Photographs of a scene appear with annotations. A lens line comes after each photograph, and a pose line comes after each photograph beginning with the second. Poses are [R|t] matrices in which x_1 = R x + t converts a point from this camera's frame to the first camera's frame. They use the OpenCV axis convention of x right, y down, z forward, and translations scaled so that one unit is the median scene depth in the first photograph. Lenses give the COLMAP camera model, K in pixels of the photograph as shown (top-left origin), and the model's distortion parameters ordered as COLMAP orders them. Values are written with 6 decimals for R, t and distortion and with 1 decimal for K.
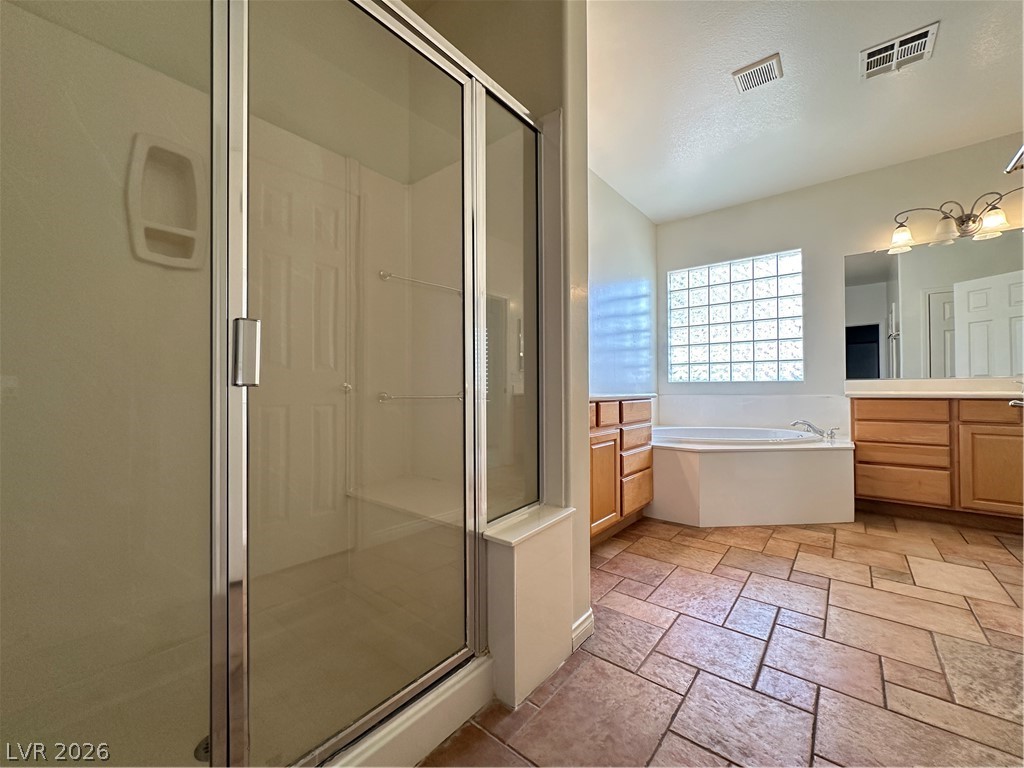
lens RADIAL K [[409.6, 0, 513.7], [0, 409.6, 384.0], [0, 0, 1]] dist [-0.002348, 0.000185]
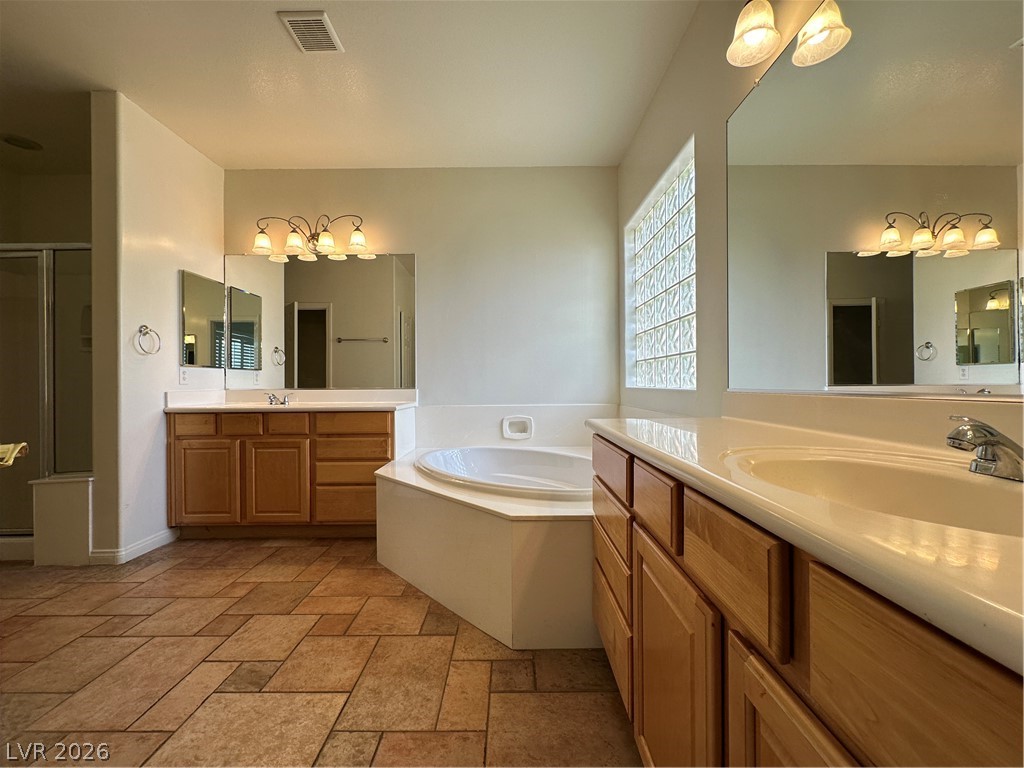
lens RADIAL K [[409.6, 0, 516.9], [0, 409.6, 383.6], [0, 0, 1]] dist [-0.002348, 0.000185]
pose [[0.646208, 0.003620, -0.763153, 1.497397], [0.005063, 0.999946, 0.009031, -0.041630], [0.763145, -0.009700, 0.646155, 0.758314]]
